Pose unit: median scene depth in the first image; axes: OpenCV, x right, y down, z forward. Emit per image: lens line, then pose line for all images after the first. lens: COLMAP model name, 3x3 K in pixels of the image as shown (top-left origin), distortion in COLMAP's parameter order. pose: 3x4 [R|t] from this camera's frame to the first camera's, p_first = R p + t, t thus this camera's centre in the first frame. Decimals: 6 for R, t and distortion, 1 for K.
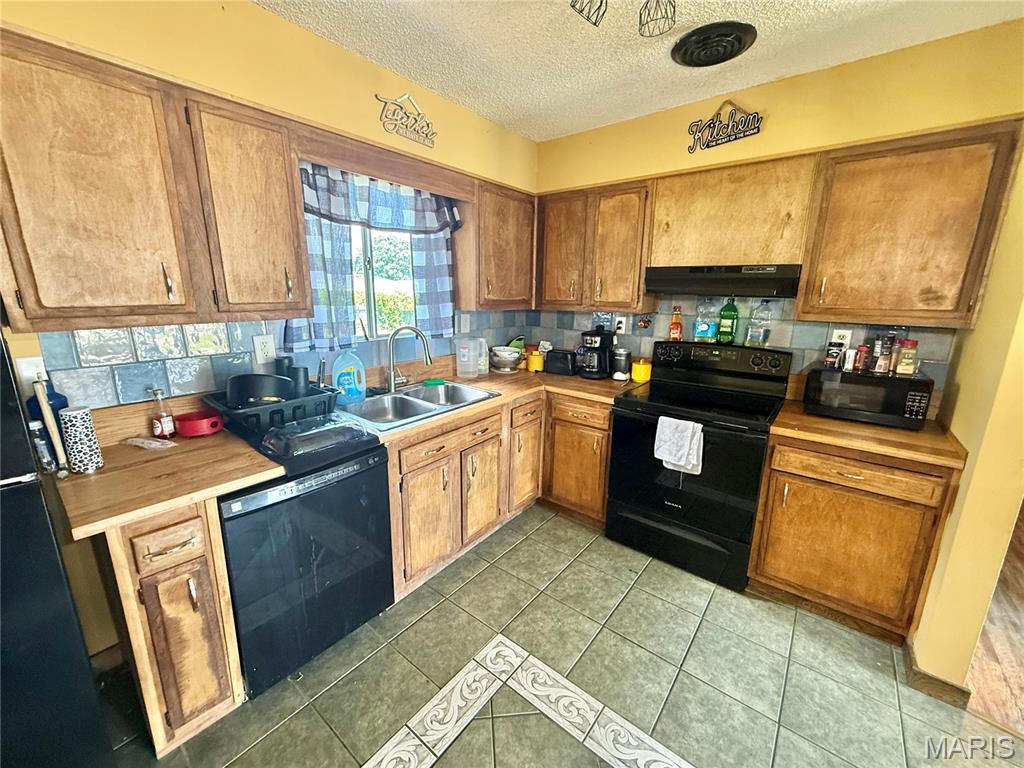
lens RADIAL K [[408.2, 0, 509.1], [0, 408.2, 385.4], [0, 0, 1]] dist [-0.000527, 0.000407]
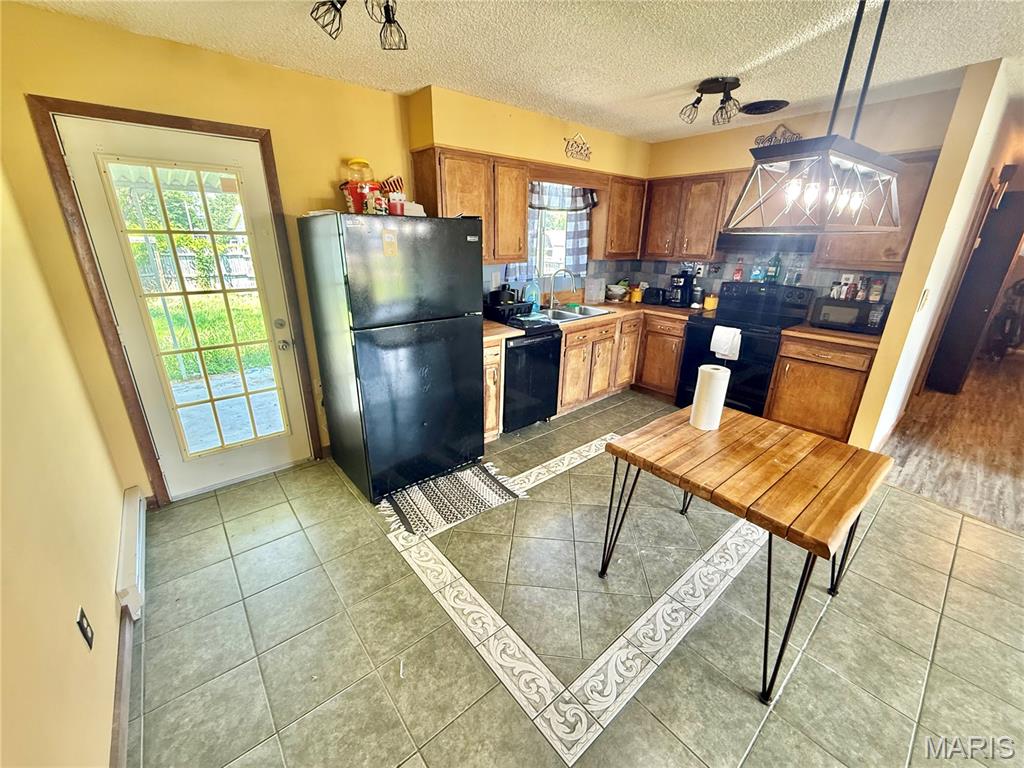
lens RADIAL K [[408.2, 0, 509.1], [0, 408.2, 384.7], [0, 0, 1]] dist [-0.000527, 0.000407]
pose [[0.981028, 0.063695, -0.183105, -0.138350], [-0.042191, 0.991994, 0.119032, 0.150484], [0.189221, -0.109049, 0.975861, -0.808258]]
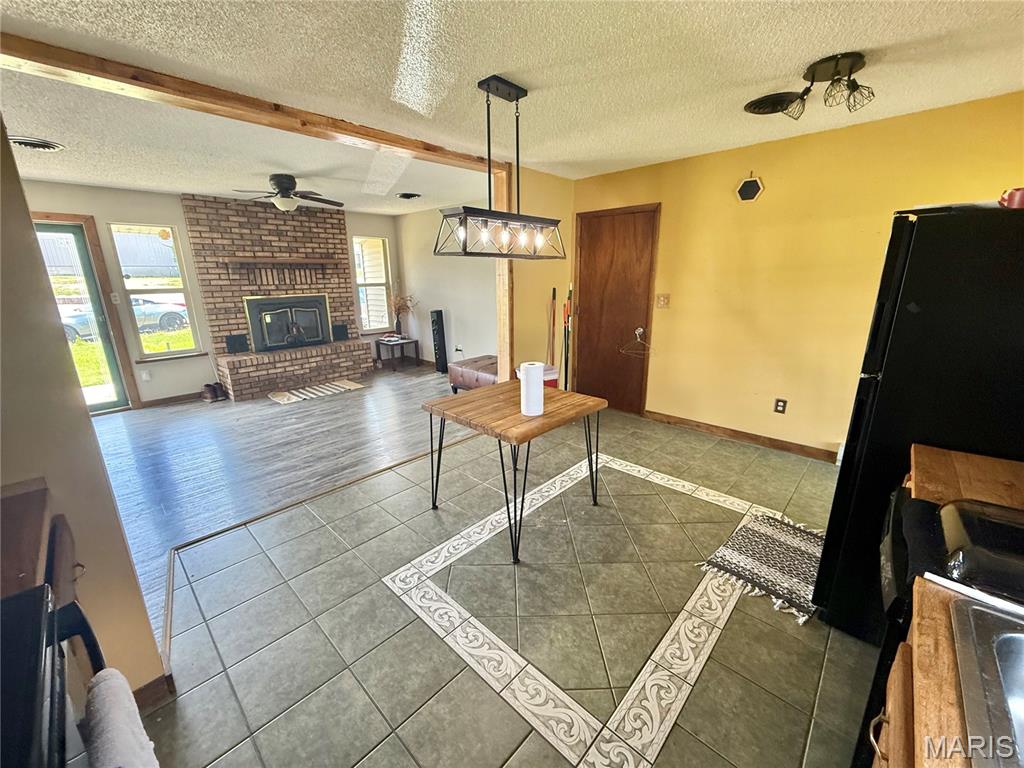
lens RADIAL K [[408.2, 0, 508.7], [0, 408.2, 385.4], [0, 0, 1]] dist [-0.000527, 0.000407]
pose [[-0.996634, -0.019116, 0.079723, 0.103543], [0.020782, 0.881764, 0.471233, -0.248180], [-0.079305, 0.471304, -0.878398, 1.080824]]
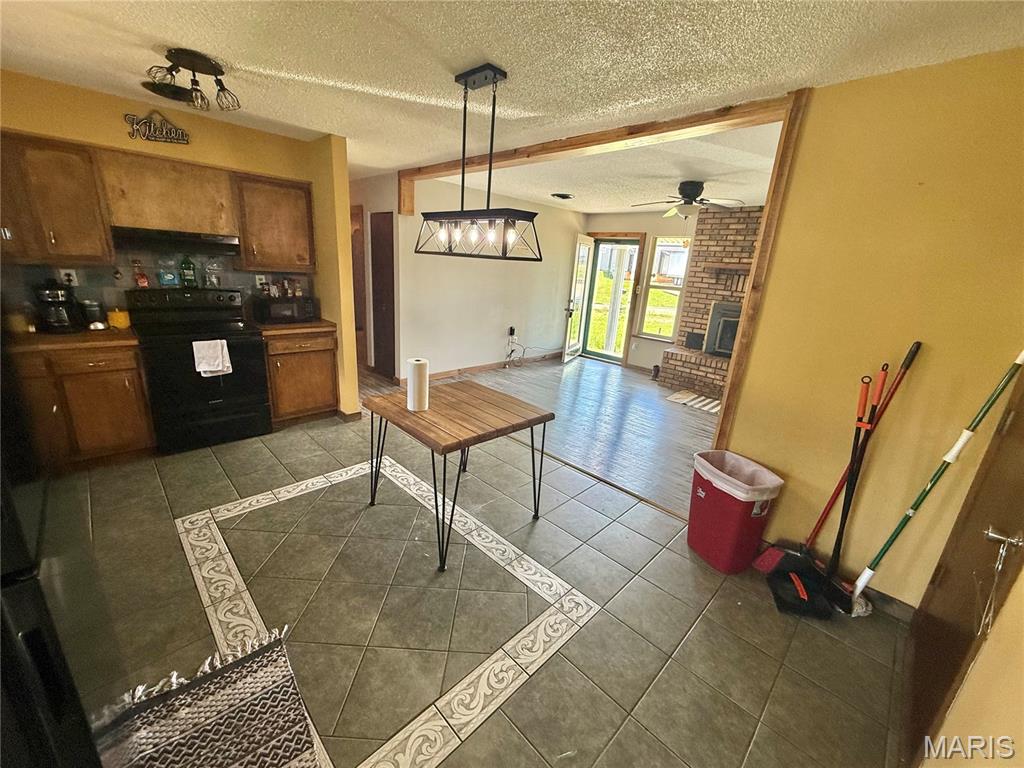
lens RADIAL K [[408.2, 0, 508.1], [0, 408.2, 384.7], [0, 0, 1]] dist [-0.000527, 0.000407]
pose [[0.110456, -0.287313, 0.951447, -0.883385], [0.160996, 0.949834, 0.268135, 0.012568], [-0.980755, 0.123562, 0.151171, -0.262036]]
